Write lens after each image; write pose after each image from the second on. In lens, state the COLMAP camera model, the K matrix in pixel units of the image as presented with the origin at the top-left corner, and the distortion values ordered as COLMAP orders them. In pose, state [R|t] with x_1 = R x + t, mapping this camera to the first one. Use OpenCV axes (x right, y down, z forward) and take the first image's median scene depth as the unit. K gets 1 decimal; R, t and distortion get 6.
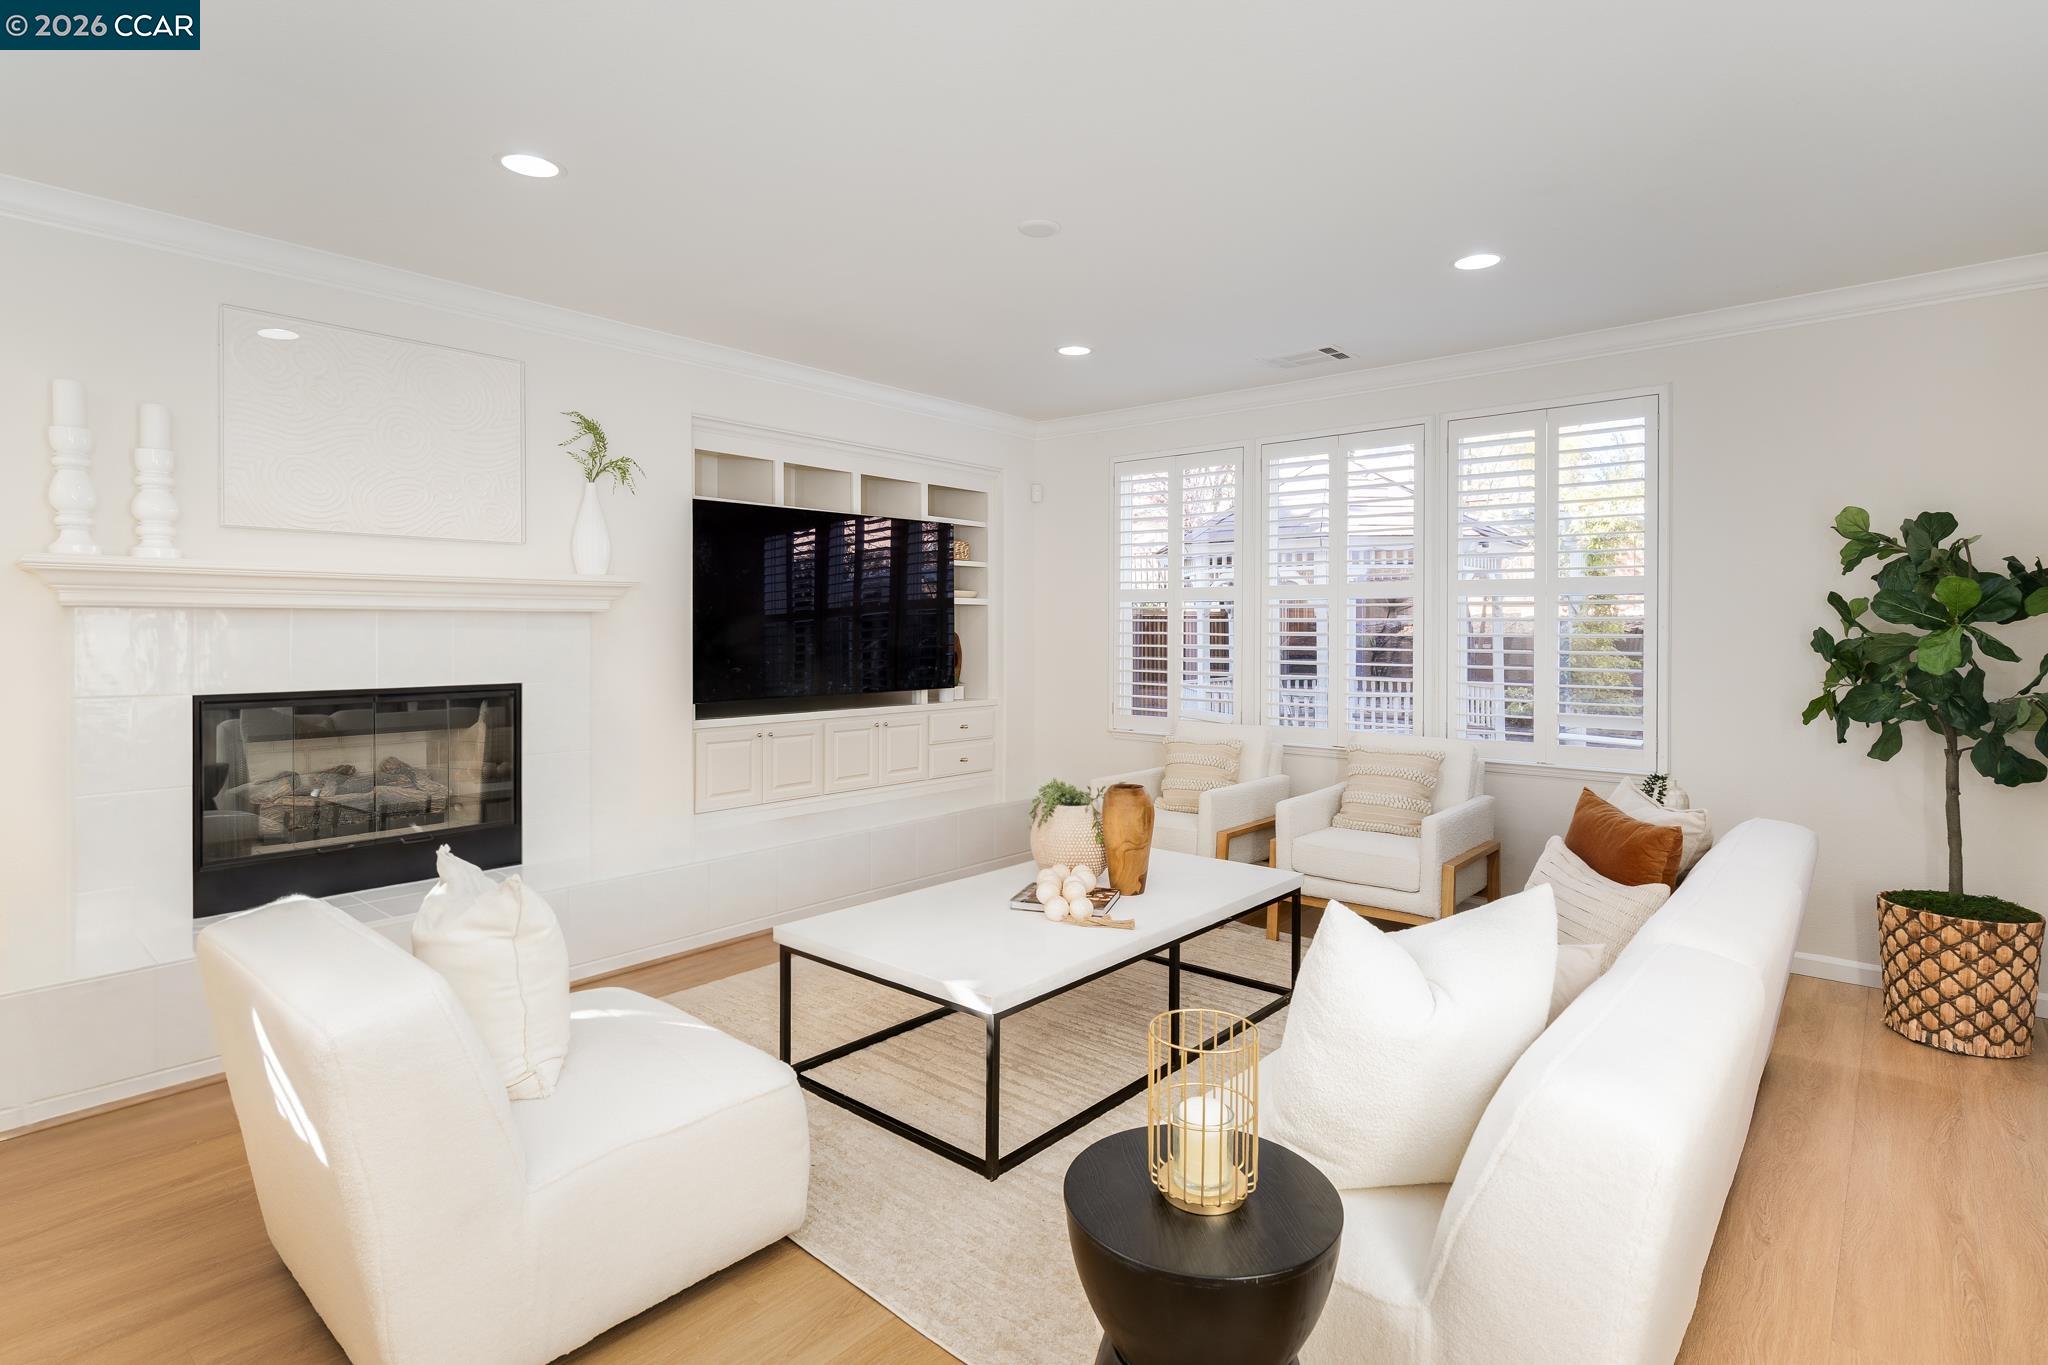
lens RADIAL K [[1008.0, 0, 1018.8], [0, 1008.0, 637.5], [0, 0, 1]] dist [-0.000550, 0.001049]
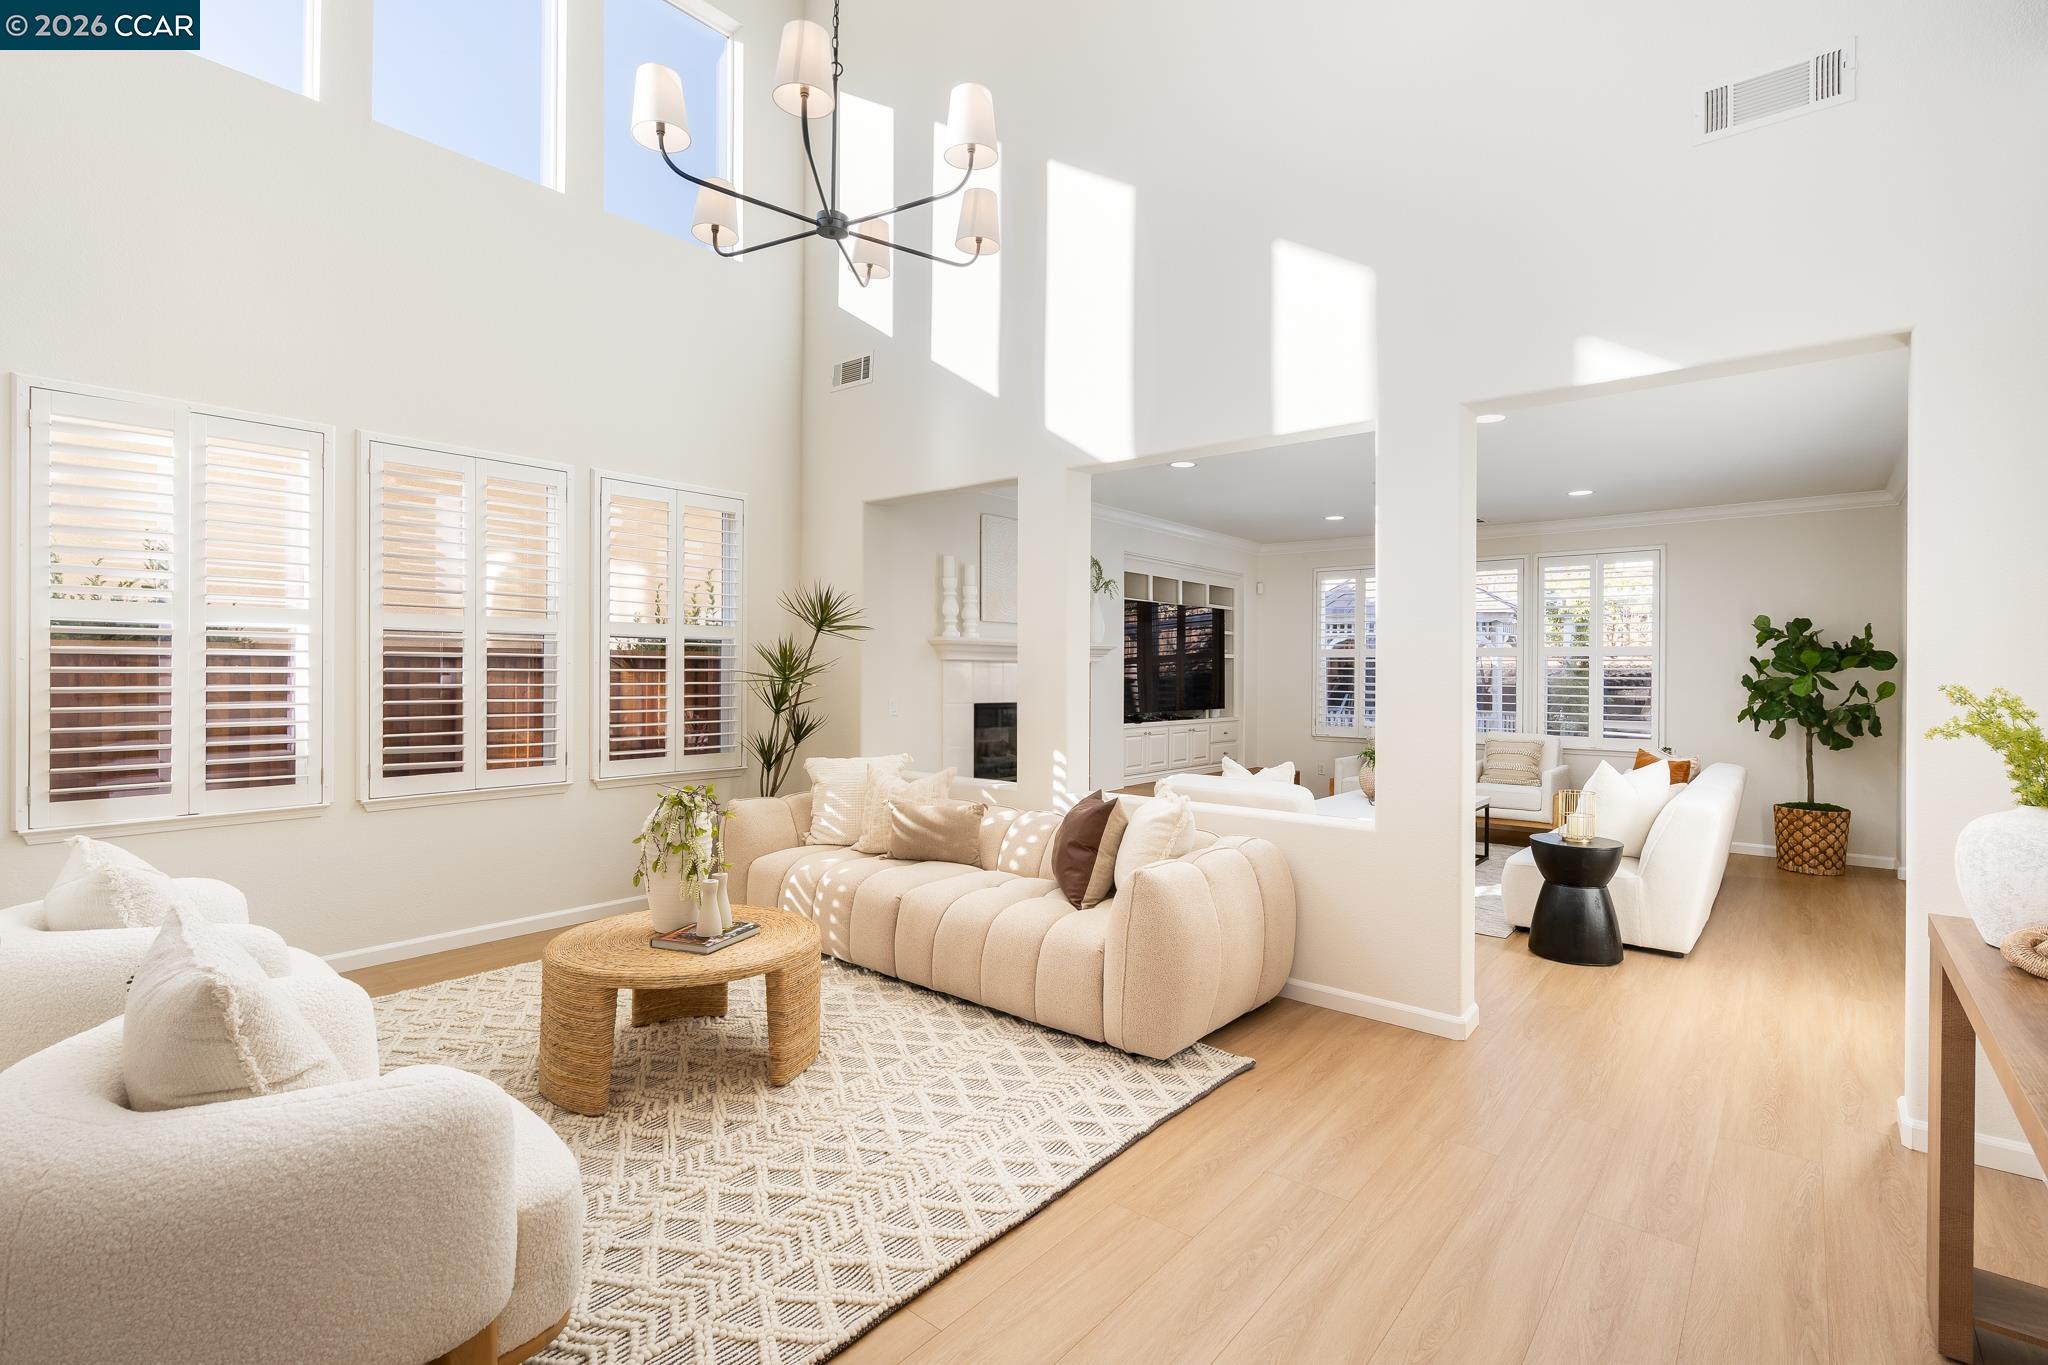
lens RADIAL K [[912.4, 0, 1031.7], [0, 912.4, 677.4], [0, 0, 1]] dist [-0.001545, -0.000238]
pose [[0.999766, 0.004137, 0.021238, -0.704183], [-0.004063, 0.999986, -0.003532, 0.009395], [-0.021253, 0.003444, 0.999768, -0.829077]]
